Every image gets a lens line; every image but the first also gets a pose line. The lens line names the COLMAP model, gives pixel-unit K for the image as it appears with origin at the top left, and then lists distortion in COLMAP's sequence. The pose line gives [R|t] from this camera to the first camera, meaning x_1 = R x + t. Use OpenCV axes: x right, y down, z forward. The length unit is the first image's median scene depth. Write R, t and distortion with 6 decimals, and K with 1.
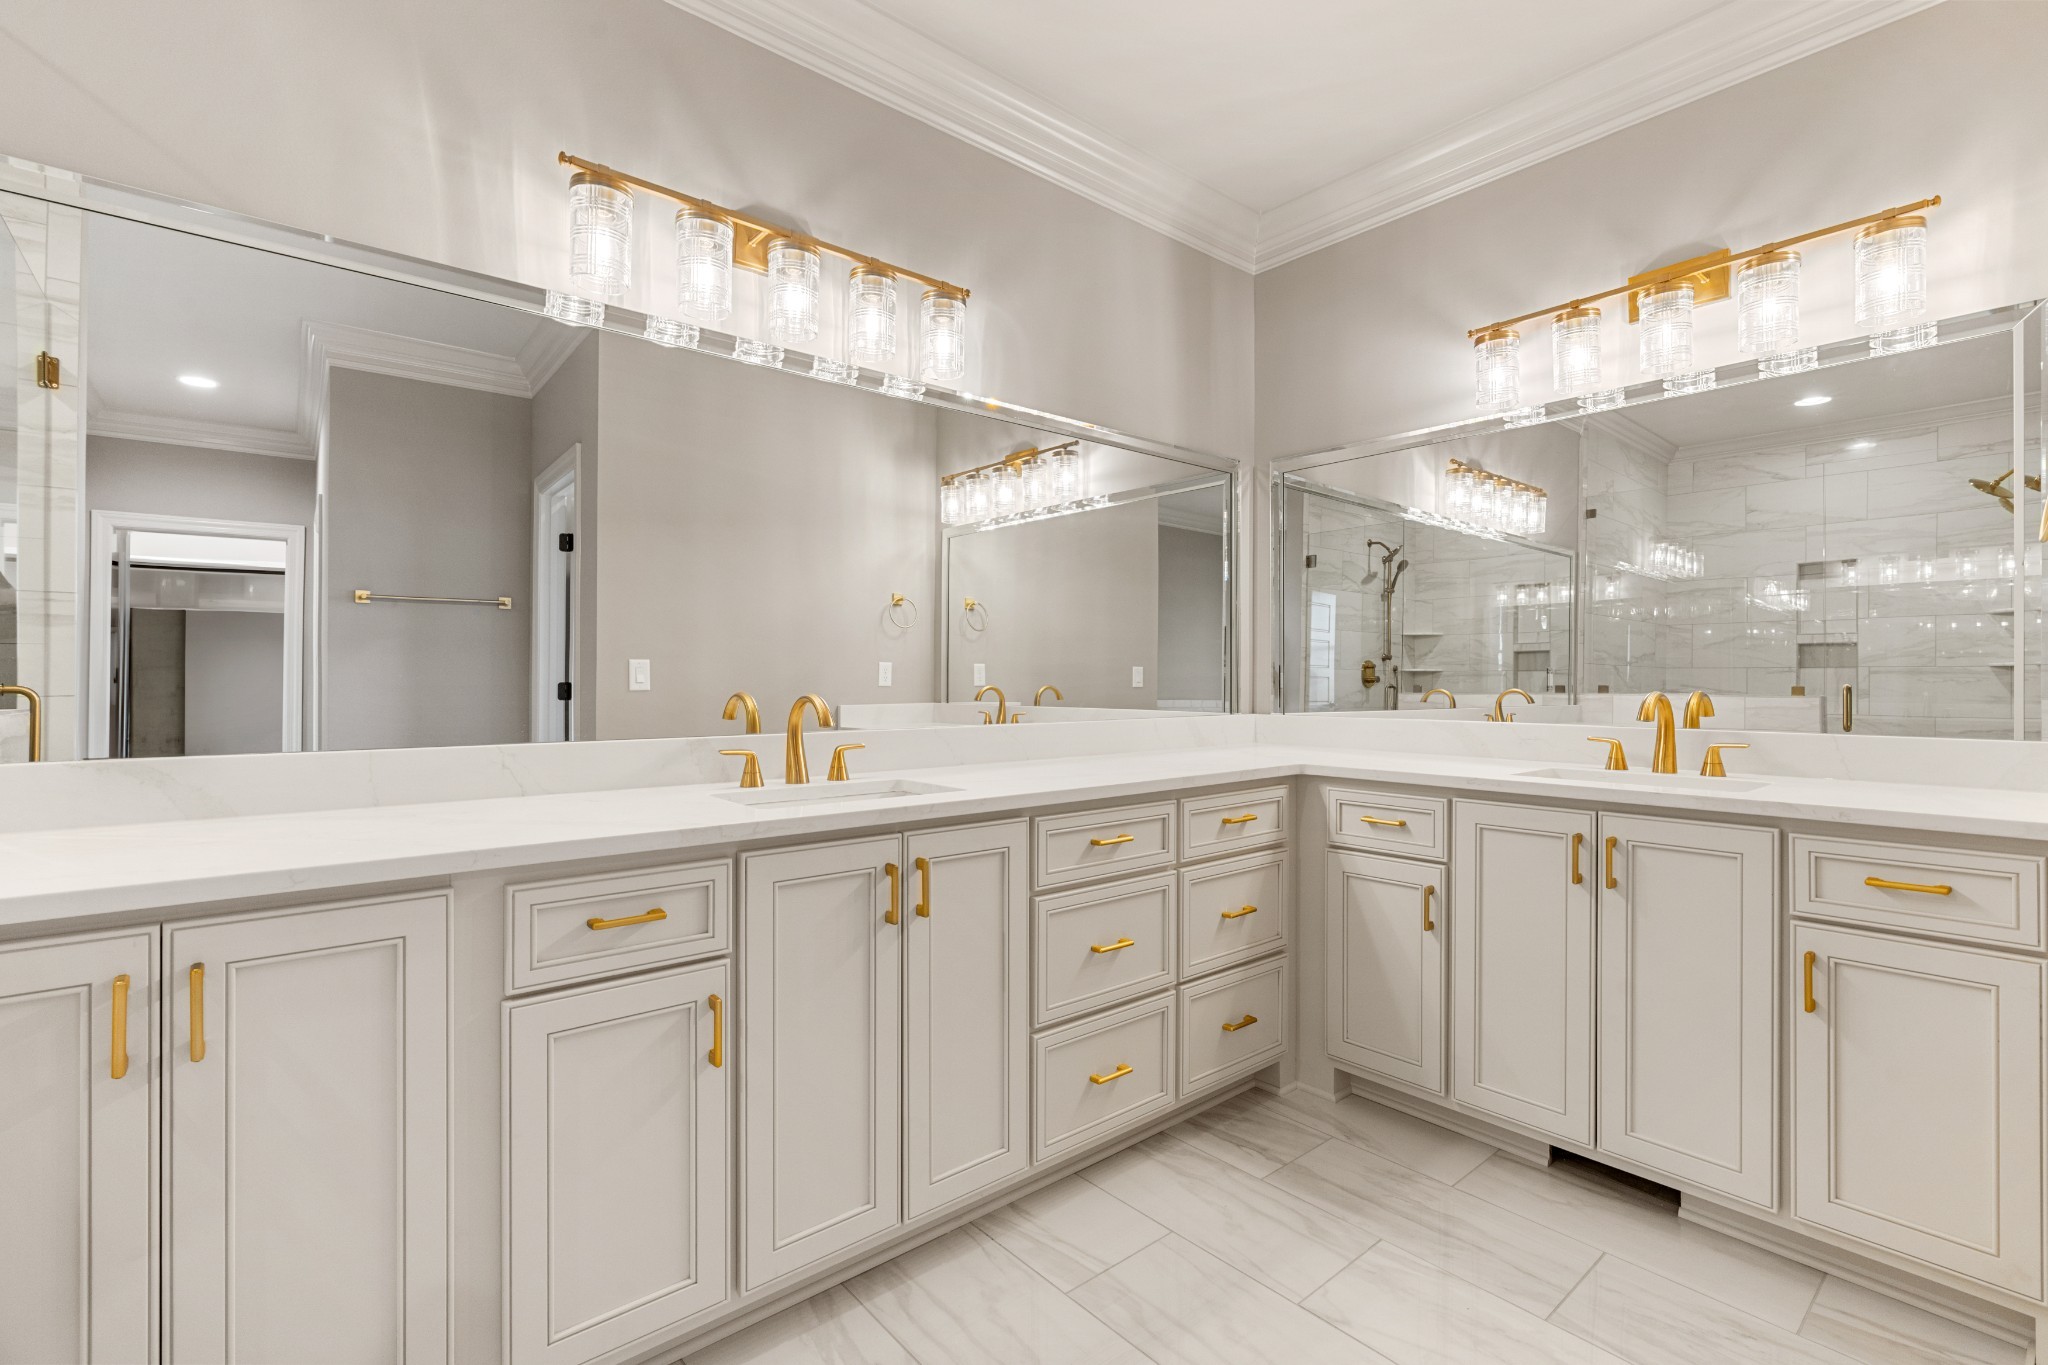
lens RADIAL K [[915.2, 0, 1029.2], [0, 915.2, 678.1], [0, 0, 1]] dist [-0.000926, 0.000146]
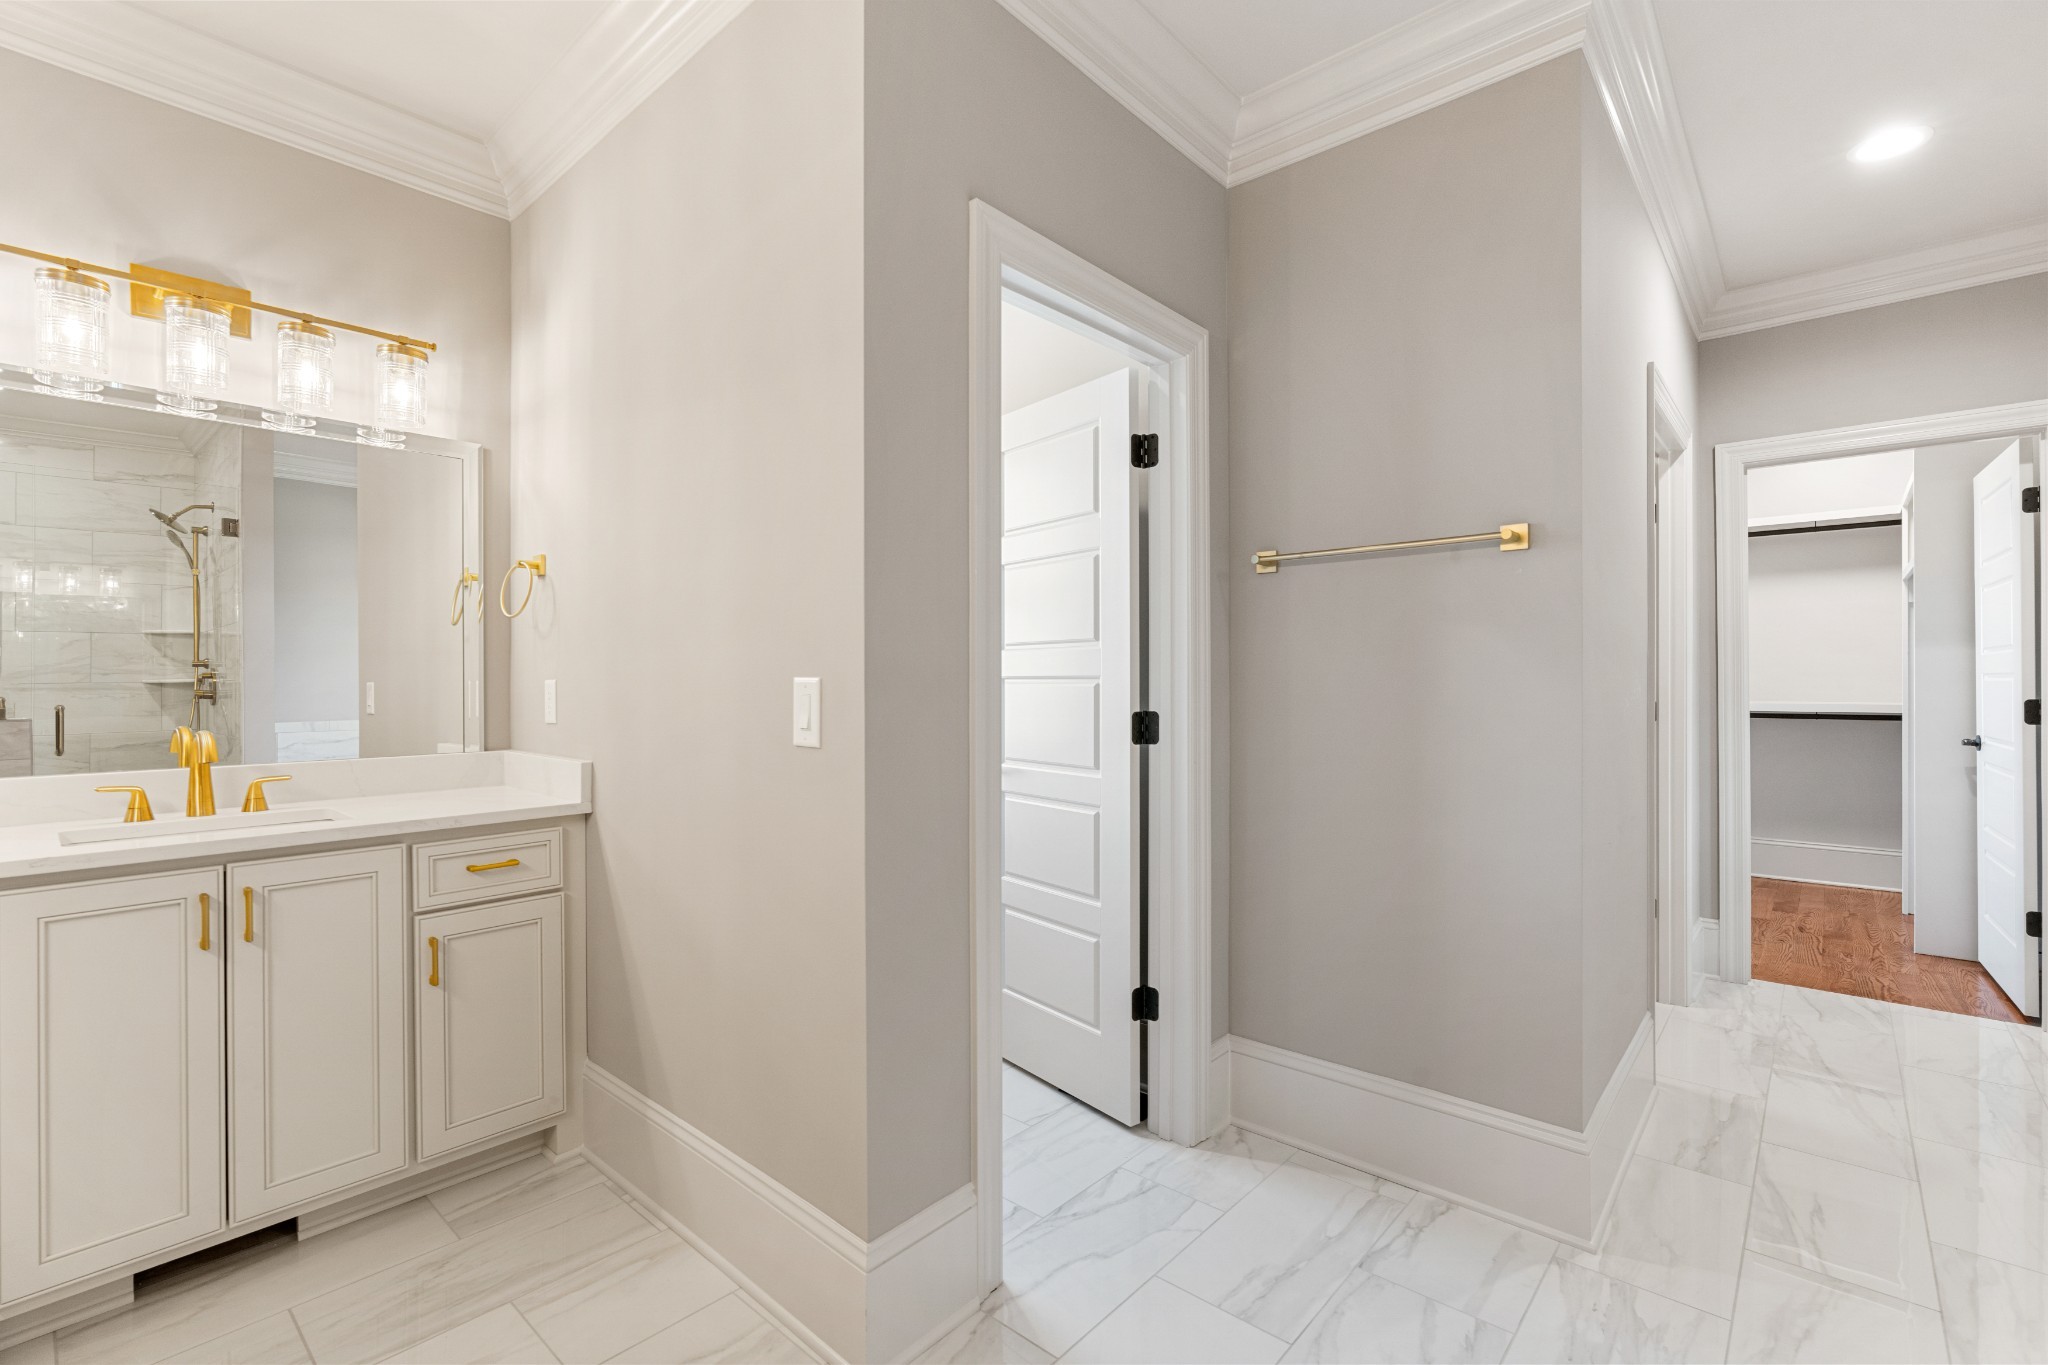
lens RADIAL K [[915.2, 0, 1028.7], [0, 915.2, 678.8], [0, 0, 1]] dist [-0.000926, 0.000146]
pose [[-0.139650, -0.002144, 0.990199, -0.393733], [0.004120, 0.999988, 0.002746, -0.040761], [-0.990192, 0.004463, -0.139640, 0.305730]]
